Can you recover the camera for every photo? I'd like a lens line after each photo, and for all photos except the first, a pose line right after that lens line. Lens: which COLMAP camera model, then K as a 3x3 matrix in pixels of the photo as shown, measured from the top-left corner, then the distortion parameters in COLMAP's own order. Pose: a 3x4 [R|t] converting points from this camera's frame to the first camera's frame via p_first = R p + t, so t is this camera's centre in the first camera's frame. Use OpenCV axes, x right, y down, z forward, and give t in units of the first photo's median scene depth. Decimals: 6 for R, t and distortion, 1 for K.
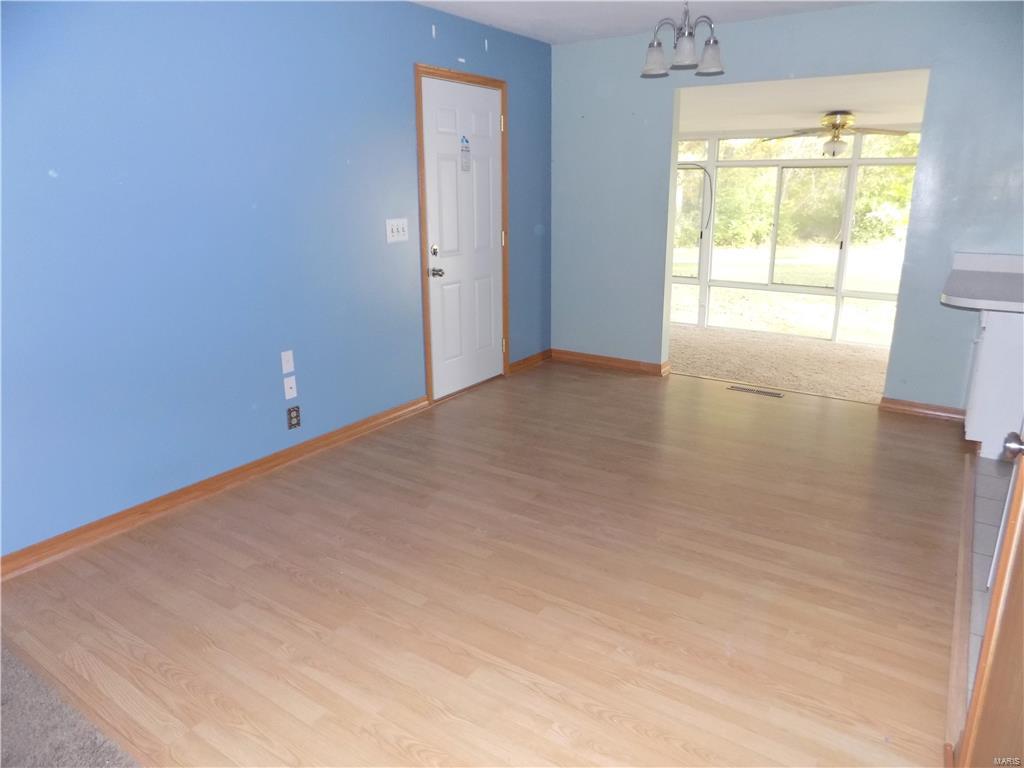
lens RADIAL K [[675.1, 0, 509.8], [0, 675.1, 381.8], [0, 0, 1]] dist [-0.096174, 0.082115]
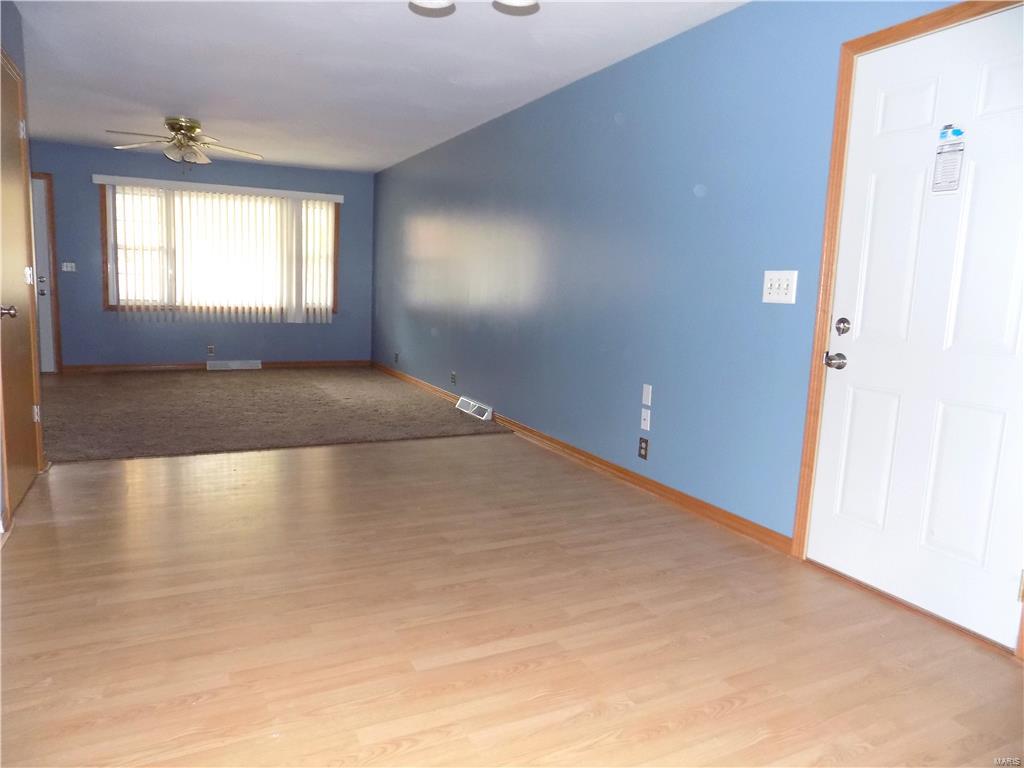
lens RADIAL K [[714.6, 0, 512.0], [0, 714.6, 384.0], [0, 0, 1]] dist [-0.000753, -0.001102]
pose [[-0.482061, 0.119779, -0.867912, 0.602462], [-0.274640, 0.920025, 0.279513, -0.241457], [0.831980, 0.373106, -0.410612, 1.012495]]
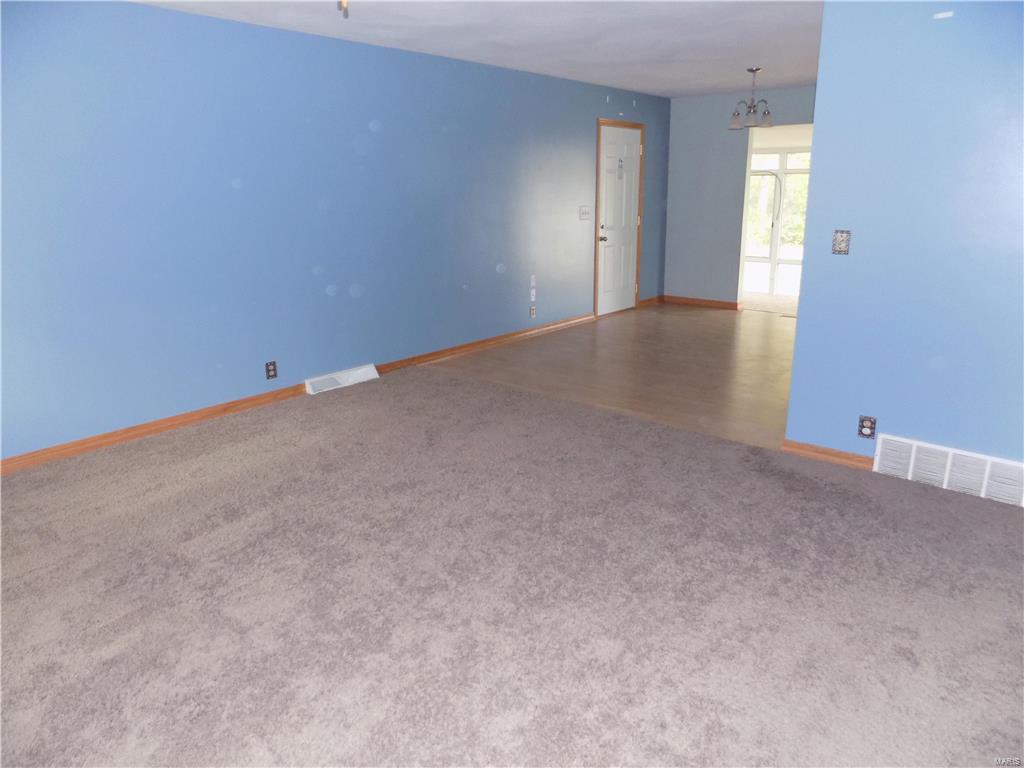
lens RADIAL K [[675.1, 0, 509.8], [0, 675.1, 381.8], [0, 0, 1]] dist [-0.096174, 0.082115]
pose [[0.993076, 0.027626, -0.114178, -0.137126], [-0.027969, 0.999608, -0.001407, 0.204194], [0.114094, 0.004590, 0.993459, -0.698531]]
